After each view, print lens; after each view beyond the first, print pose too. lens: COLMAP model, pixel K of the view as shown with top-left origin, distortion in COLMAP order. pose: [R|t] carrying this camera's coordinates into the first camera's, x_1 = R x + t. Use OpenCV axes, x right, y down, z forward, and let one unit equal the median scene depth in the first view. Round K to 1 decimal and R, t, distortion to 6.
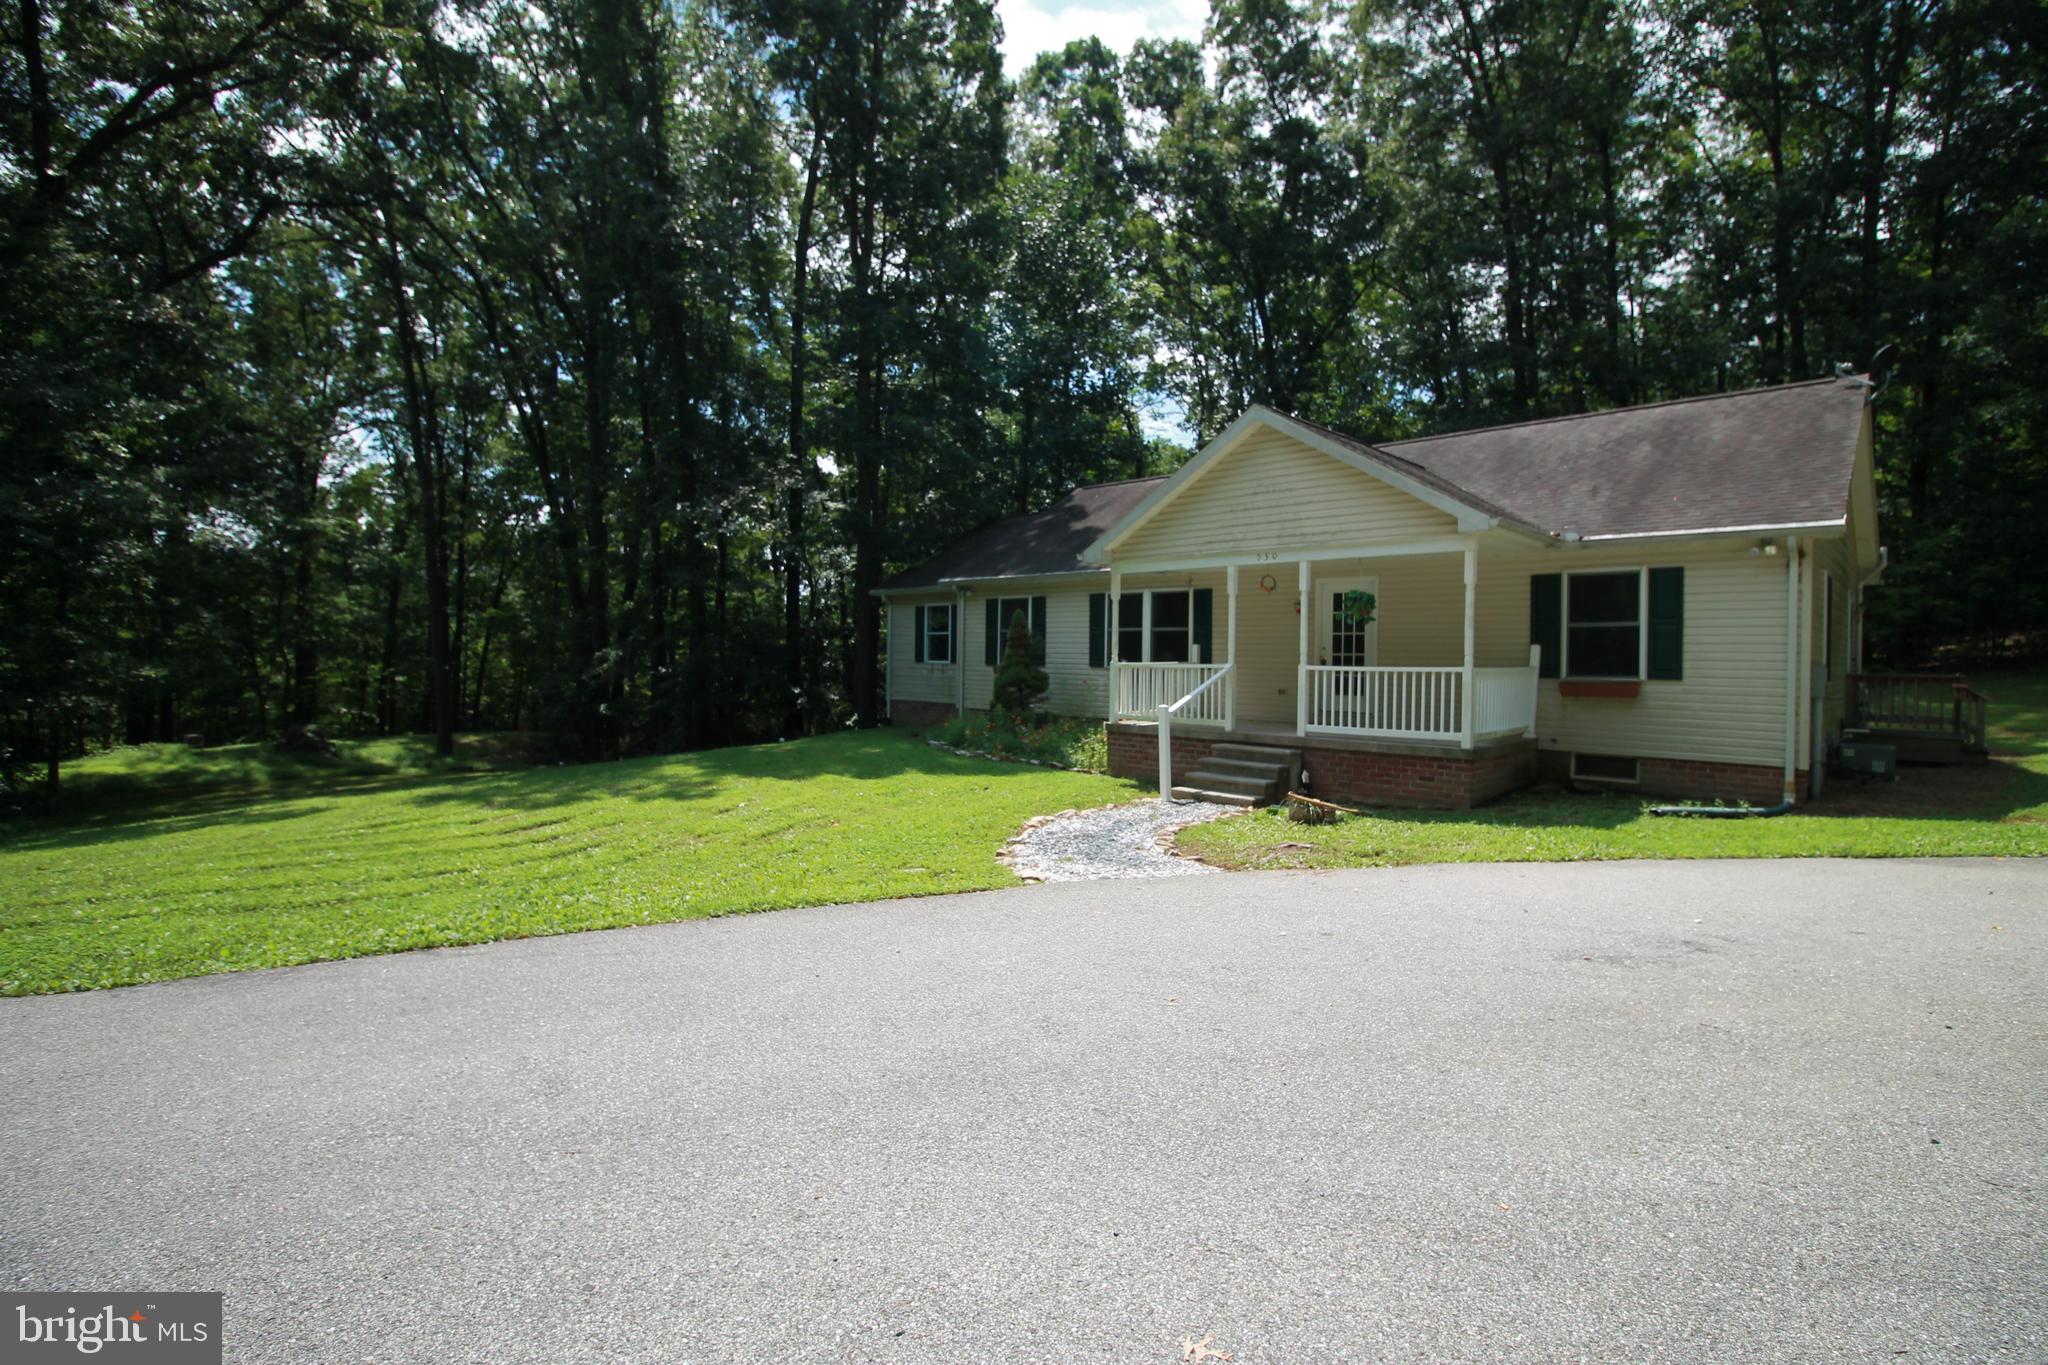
lens RADIAL K [[998.9, 0, 1027.4], [0, 998.9, 660.2], [0, 0, 1]] dist [-0.001004, -0.012158]
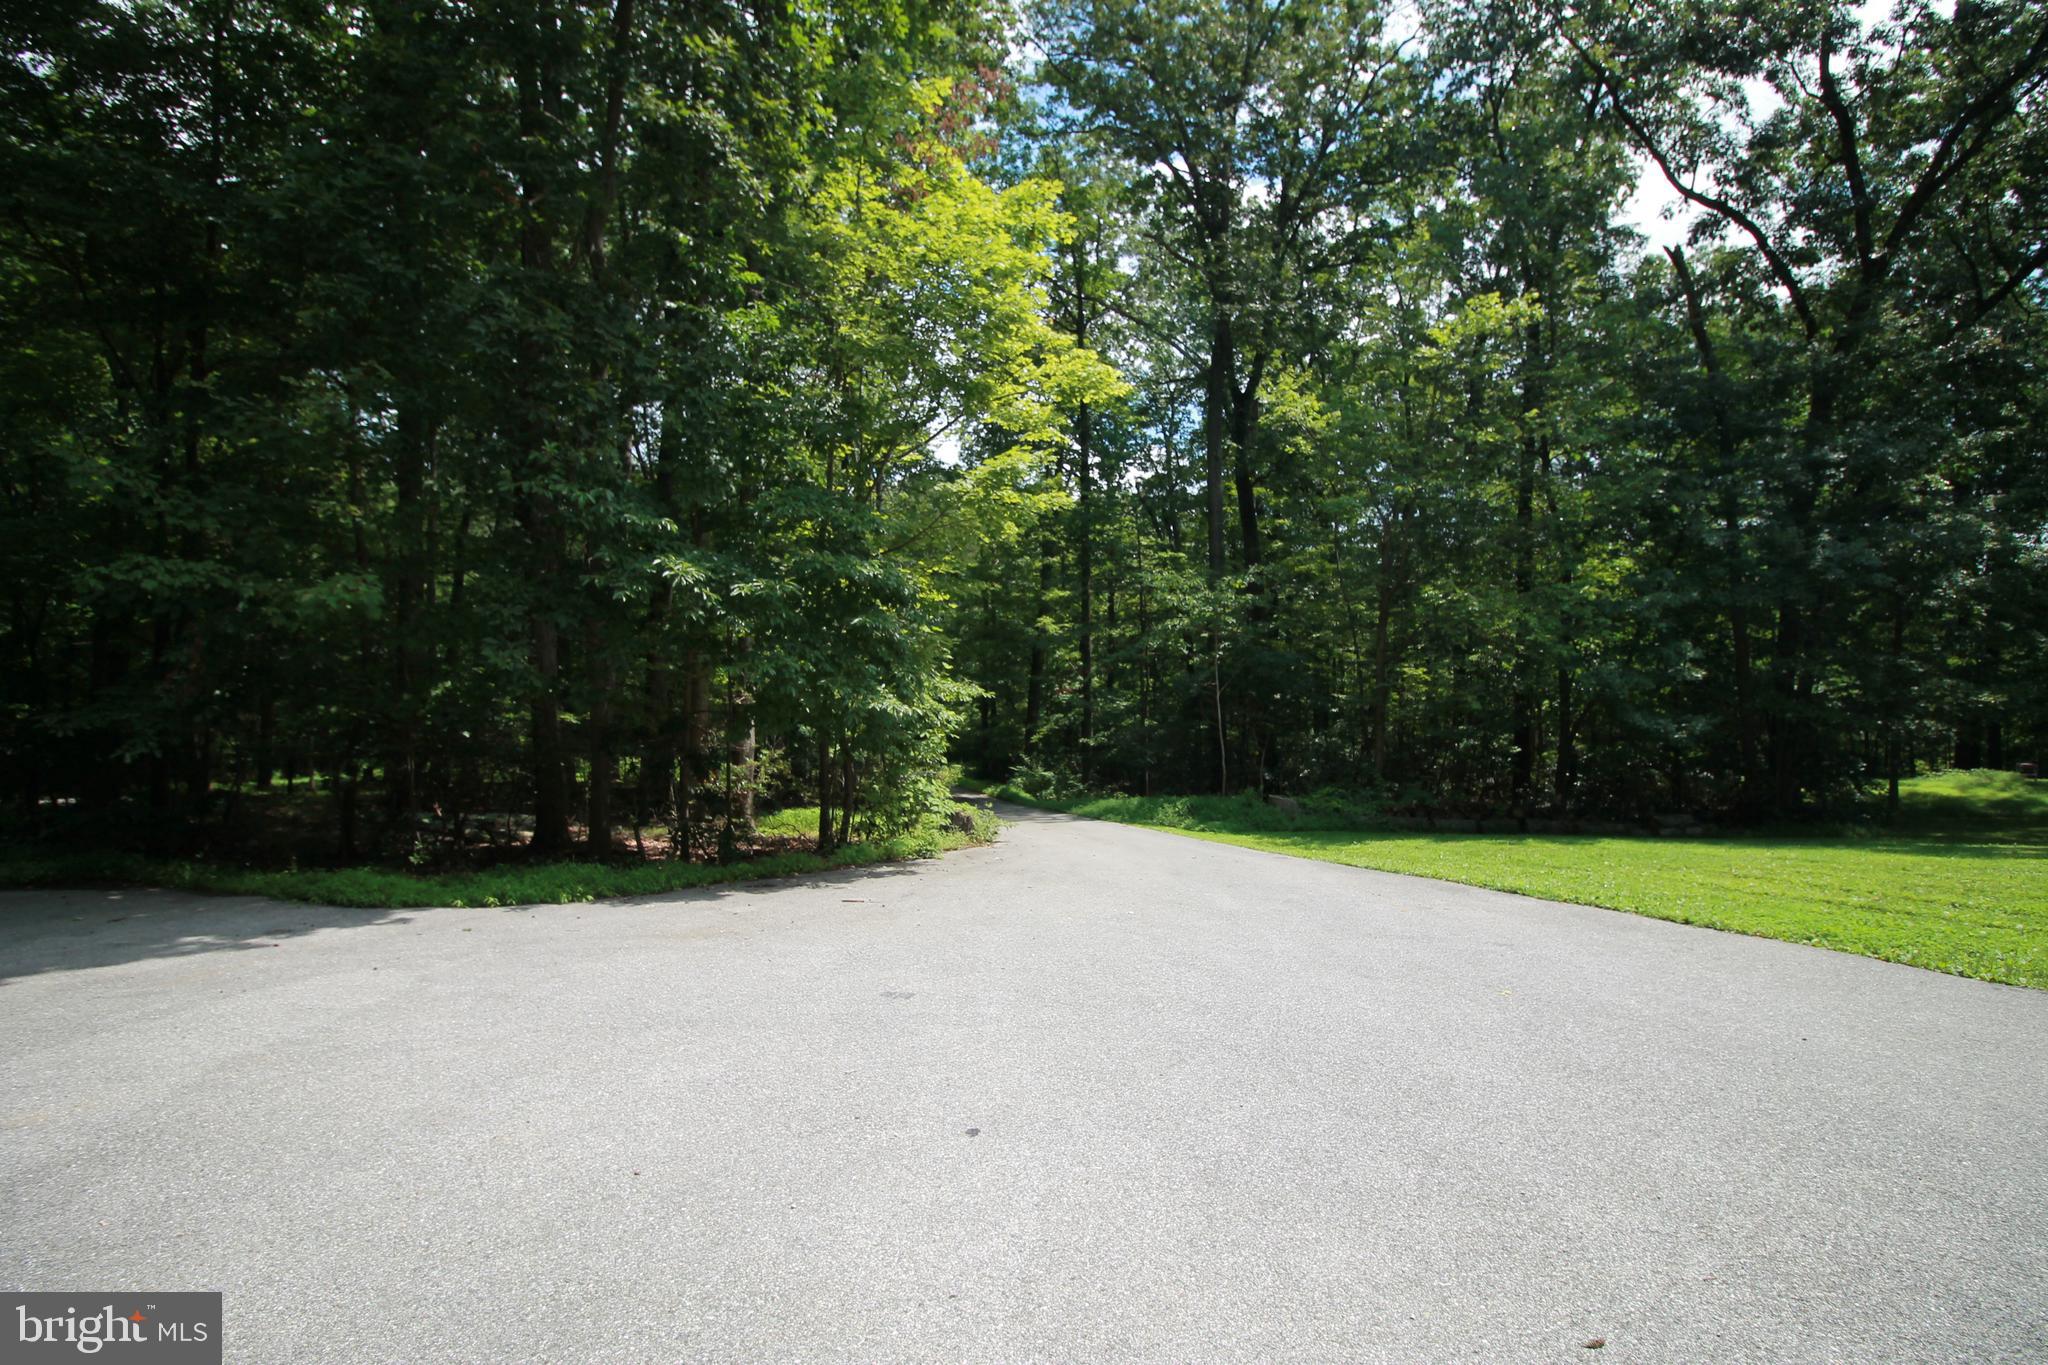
lens RADIAL K [[998.9, 0, 1027.4], [0, 998.9, 660.2], [0, 0, 1]] dist [-0.001004, -0.012158]
pose [[0.088323, -0.028069, -0.995696, 0.091842], [0.003777, 0.999605, -0.027844, -0.006286], [0.996085, -0.001301, 0.088394, -0.173539]]
